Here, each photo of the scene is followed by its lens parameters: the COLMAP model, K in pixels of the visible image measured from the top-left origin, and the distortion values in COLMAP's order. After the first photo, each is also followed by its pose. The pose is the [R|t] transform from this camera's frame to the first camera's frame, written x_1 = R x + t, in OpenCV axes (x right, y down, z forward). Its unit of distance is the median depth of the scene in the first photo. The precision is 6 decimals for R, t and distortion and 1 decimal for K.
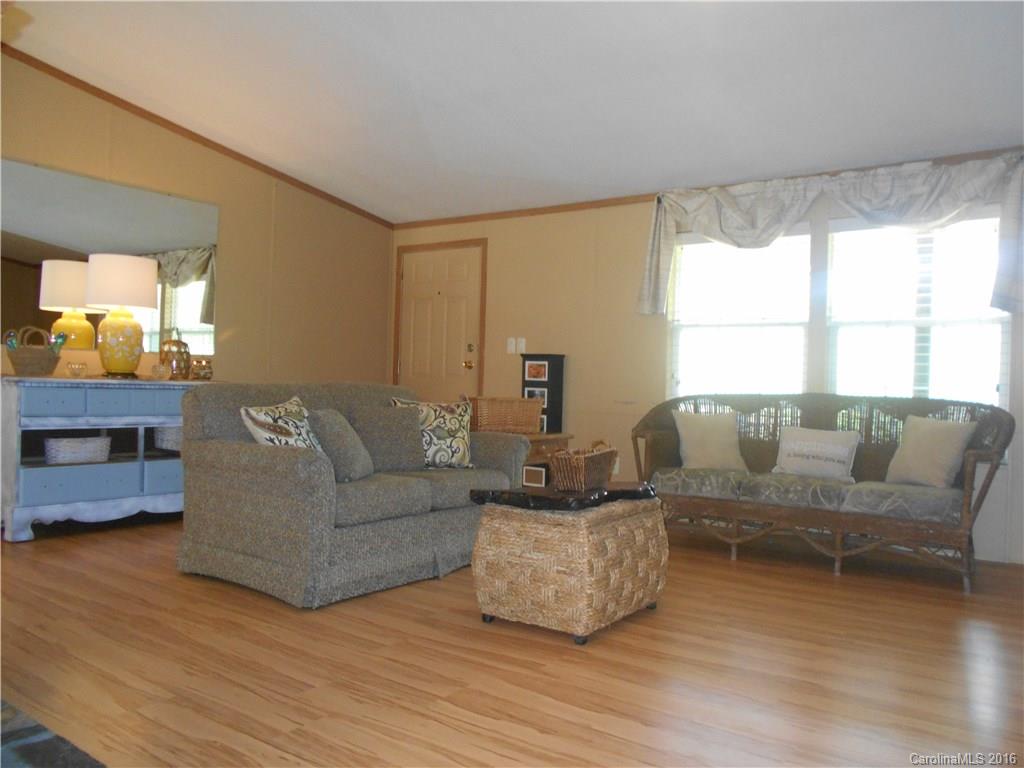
lens RADIAL K [[829.6, 0, 544.0], [0, 829.6, 392.9], [0, 0, 1]] dist [0.026245, 0.081722]
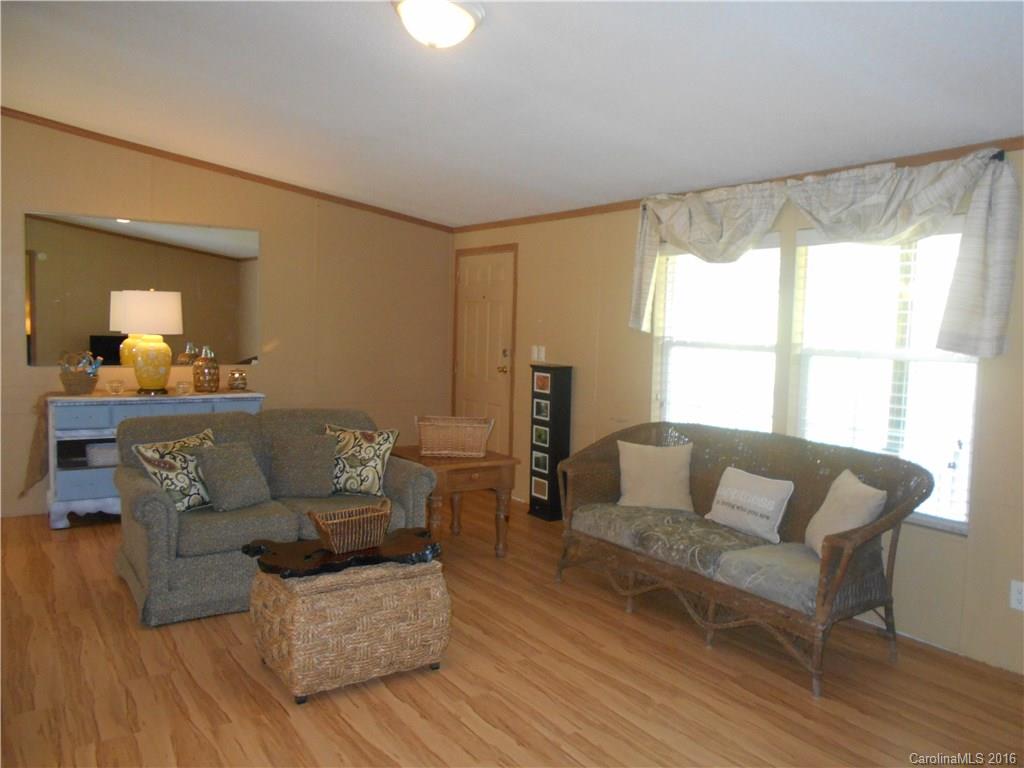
lens RADIAL K [[829.6, 0, 508.7], [0, 829.6, 417.4], [0, 0, 1]] dist [0.026245, 0.081722]
pose [[0.927255, 0.042946, -0.371961, 0.410167], [-0.008228, 0.995498, 0.094428, -0.099578], [0.374341, -0.084498, 0.923433, 0.084462]]
